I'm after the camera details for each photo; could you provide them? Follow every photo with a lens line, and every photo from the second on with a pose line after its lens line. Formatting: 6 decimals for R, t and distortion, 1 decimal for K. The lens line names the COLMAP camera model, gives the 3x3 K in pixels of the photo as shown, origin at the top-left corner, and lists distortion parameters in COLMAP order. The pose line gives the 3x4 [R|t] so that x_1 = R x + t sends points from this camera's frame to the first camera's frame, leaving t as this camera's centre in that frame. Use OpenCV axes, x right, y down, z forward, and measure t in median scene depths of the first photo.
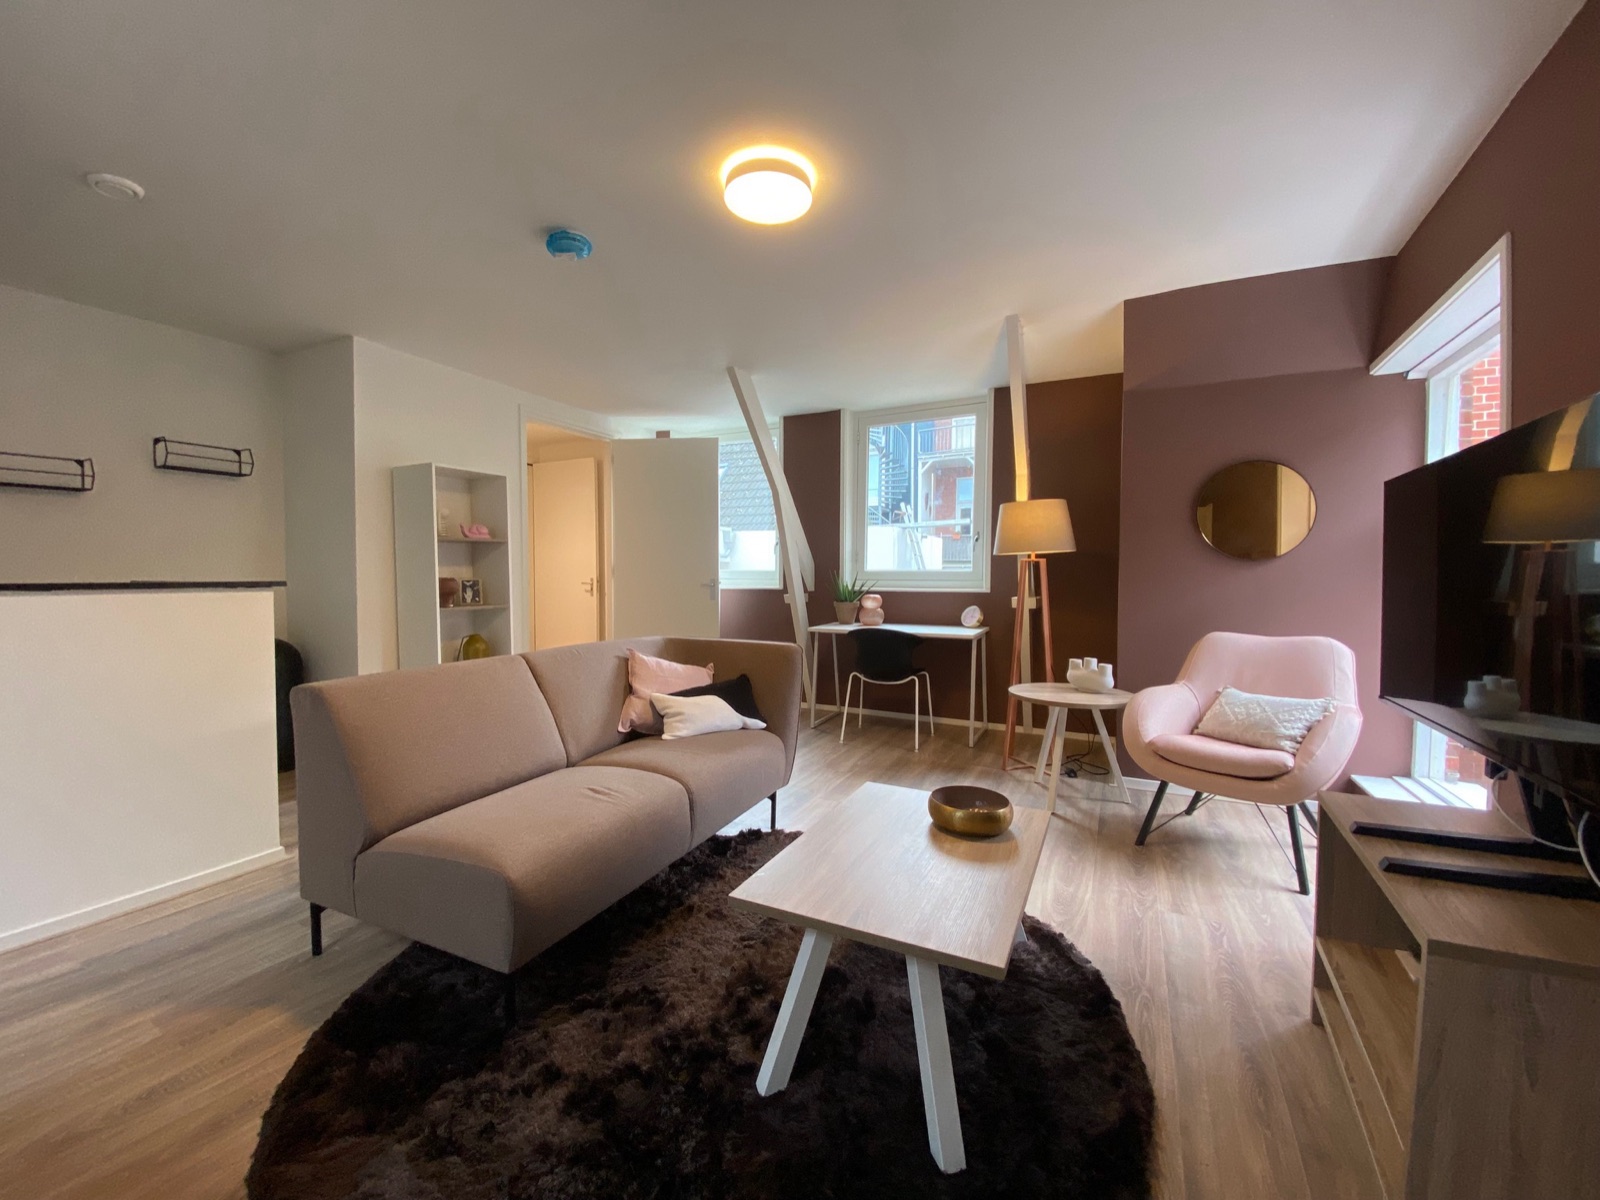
lens RADIAL K [[642.2, 0, 798.4], [0, 642.2, 598.8], [0, 0, 1]] dist [0.032120, -0.027634]
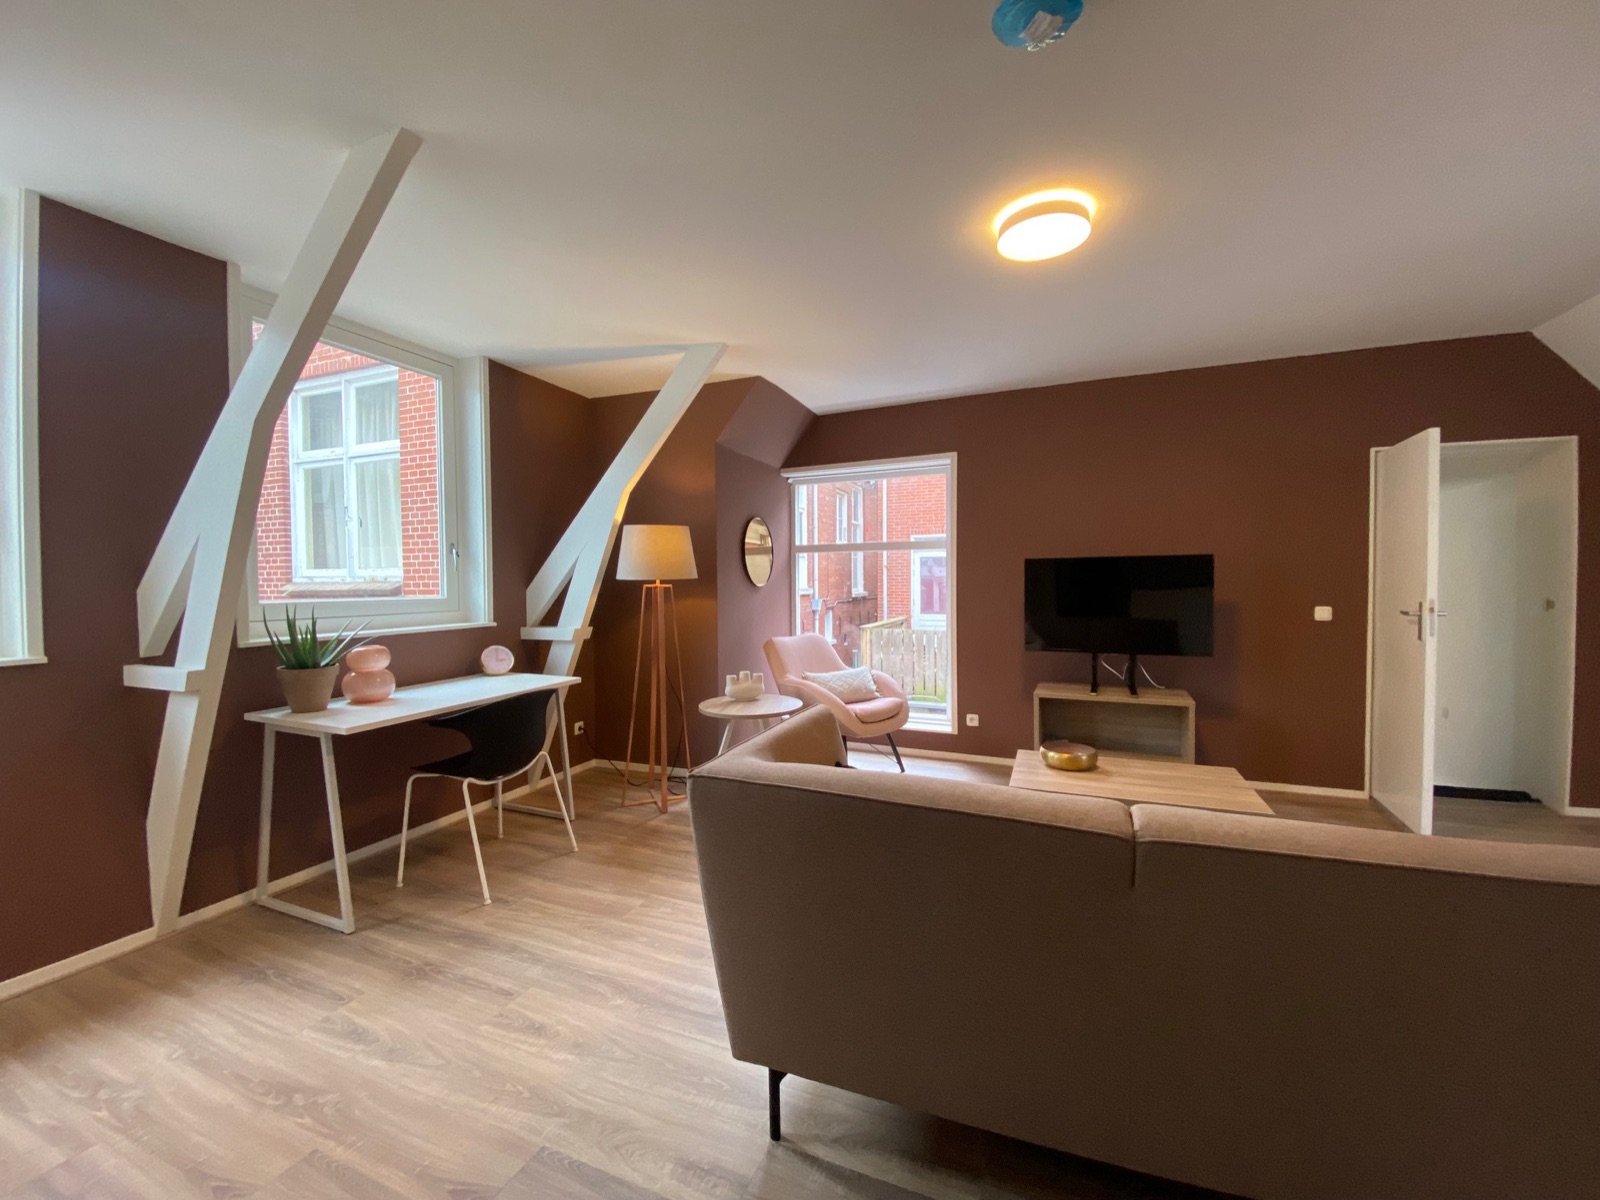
lens RADIAL K [[642.2, 0, 798.4], [0, 642.2, 598.8], [0, 0, 1]] dist [0.032120, -0.027634]
pose [[-0.080948, -0.030392, 0.996255, -0.622097], [0.045182, 0.998396, 0.034129, -0.065699], [-0.995694, 0.047776, -0.079445, 0.891736]]
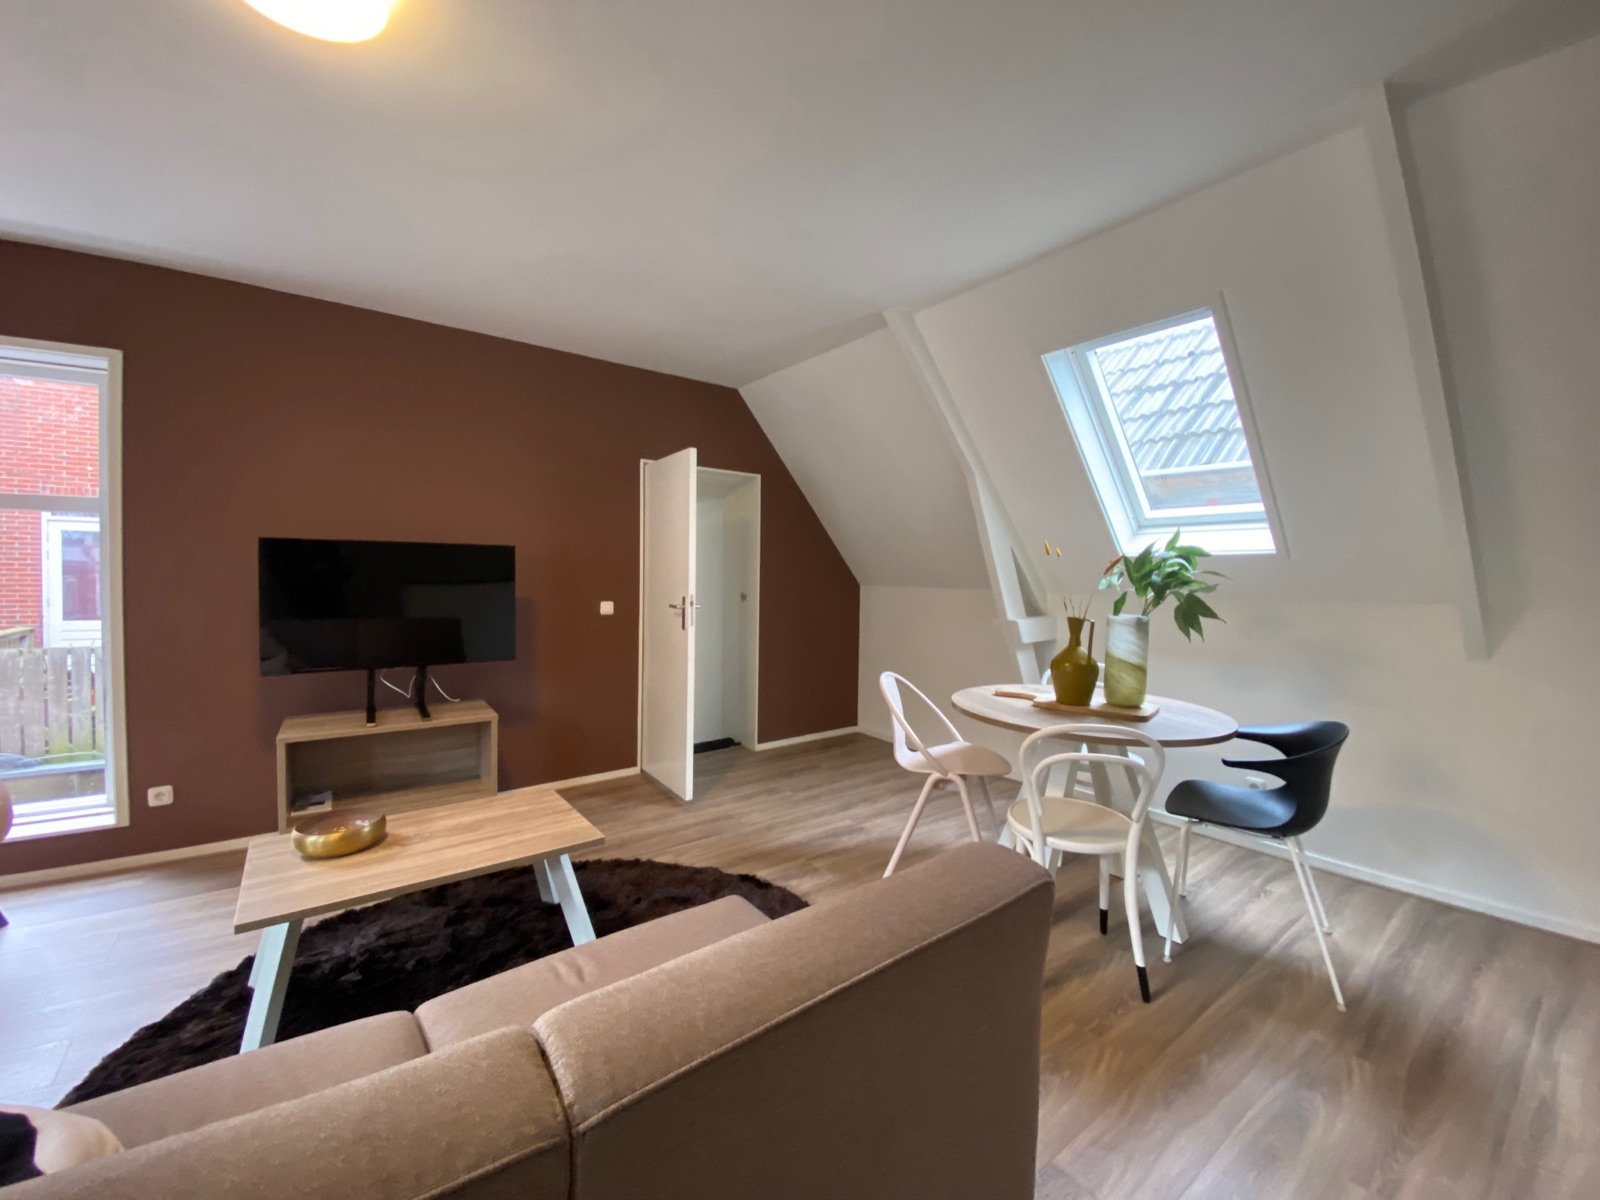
lens RADIAL K [[644.3, 0, 836.5], [0, 644.3, 586.8], [0, 0, 1]] dist [-0.032915, -0.000459]
pose [[-0.918487, -0.020474, 0.394920, -0.447875], [-0.000590, 0.998729, 0.050407, -0.059963], [-0.395450, 0.046065, -0.917332, 0.814880]]
